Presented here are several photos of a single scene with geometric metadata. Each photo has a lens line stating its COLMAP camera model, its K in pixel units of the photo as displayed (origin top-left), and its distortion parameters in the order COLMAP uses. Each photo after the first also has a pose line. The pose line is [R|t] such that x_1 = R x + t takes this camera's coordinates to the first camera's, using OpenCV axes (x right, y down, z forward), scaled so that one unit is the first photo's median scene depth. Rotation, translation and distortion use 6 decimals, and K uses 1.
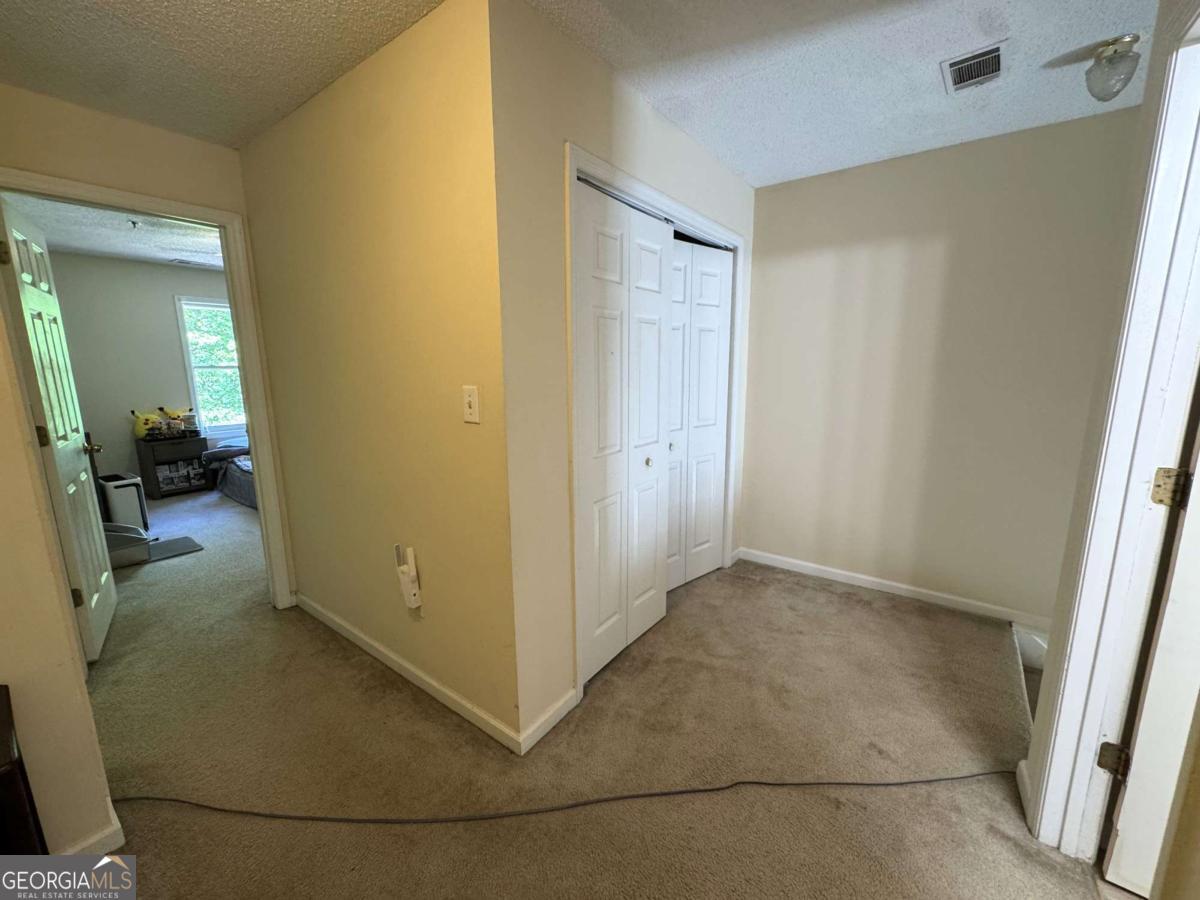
lens RADIAL K [[479.5, 0, 601.5], [0, 479.5, 449.0], [0, 0, 1]] dist [-0.001559, -0.000622]
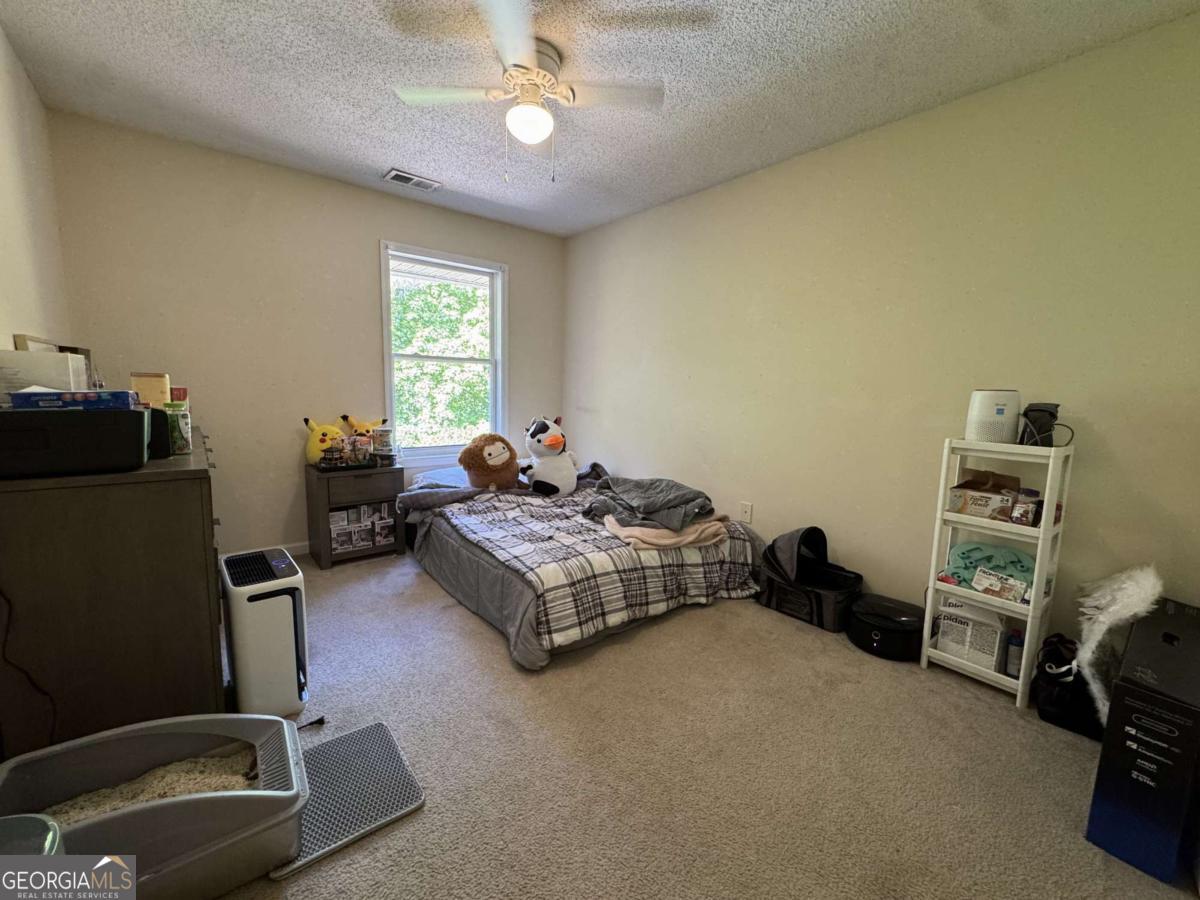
lens RADIAL K [[479.5, 0, 596.7], [0, 479.5, 448.9], [0, 0, 1]] dist [-0.001559, -0.000622]
pose [[0.970965, 0.062641, -0.230874, -0.463270], [-0.074532, 0.996285, -0.043140, -0.041598], [0.227314, 0.059095, 0.972027, 0.478505]]
